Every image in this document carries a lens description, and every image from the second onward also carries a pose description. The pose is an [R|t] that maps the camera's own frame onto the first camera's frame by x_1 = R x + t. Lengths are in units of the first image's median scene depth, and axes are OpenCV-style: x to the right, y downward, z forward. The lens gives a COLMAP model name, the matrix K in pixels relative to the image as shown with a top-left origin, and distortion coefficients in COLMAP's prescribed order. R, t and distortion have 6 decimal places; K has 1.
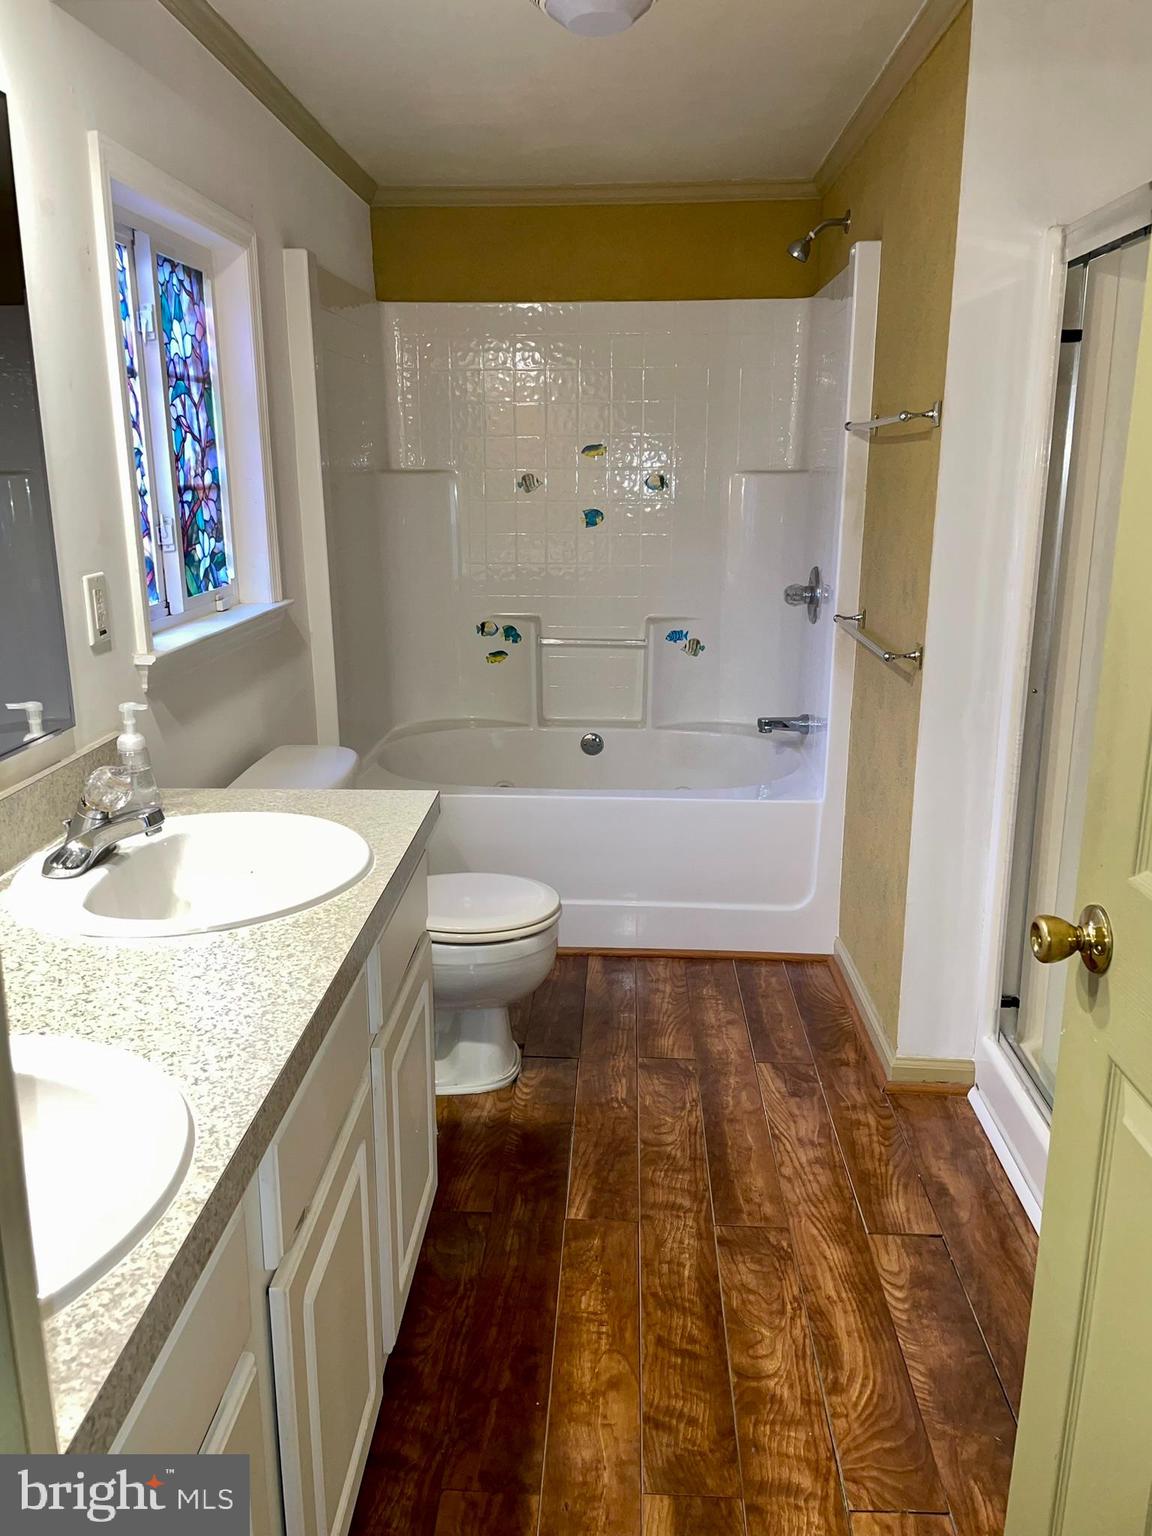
lens RADIAL K [[1161.9, 0, 556.1], [0, 1161.9, 746.3], [0, 0, 1]] dist [0.091325, -0.114842]
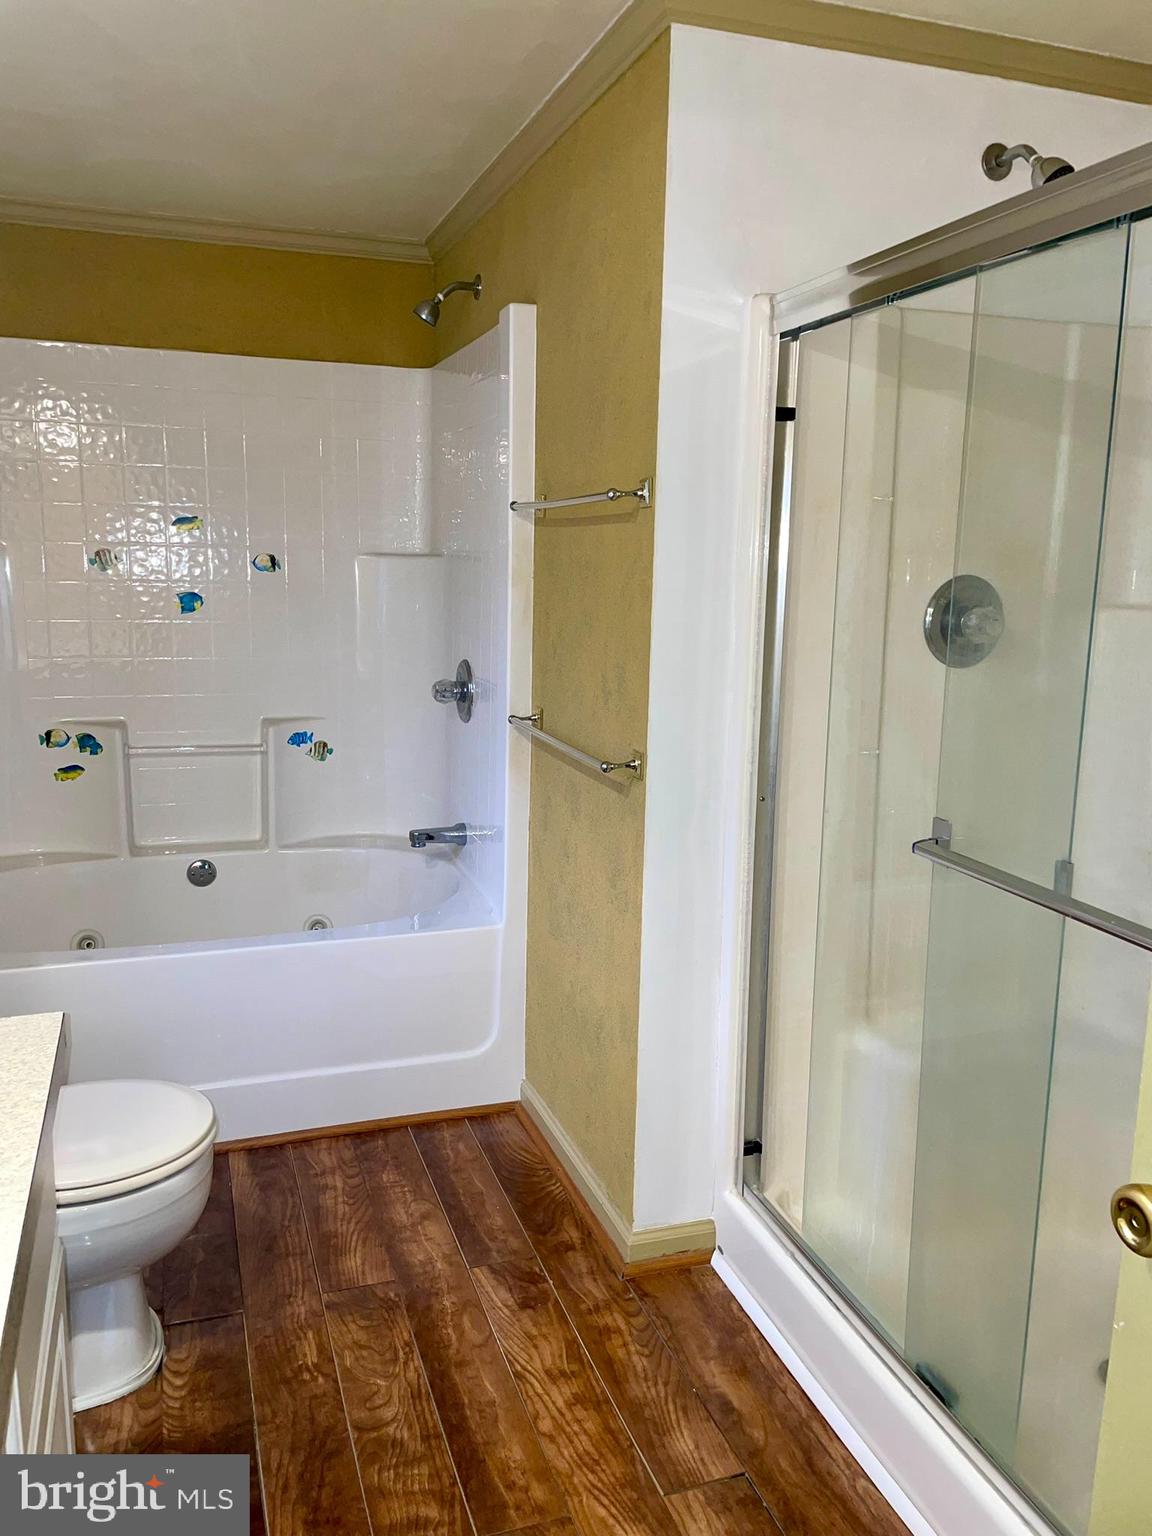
lens RADIAL K [[1161.9, 0, 556.1], [0, 1161.9, 746.3], [0, 0, 1]] dist [0.091325, -0.114842]
pose [[0.926559, -0.042052, 0.373791, -0.067034], [0.067862, 0.996113, -0.056155, -0.043151], [-0.369976, 0.077397, 0.925812, 0.203758]]
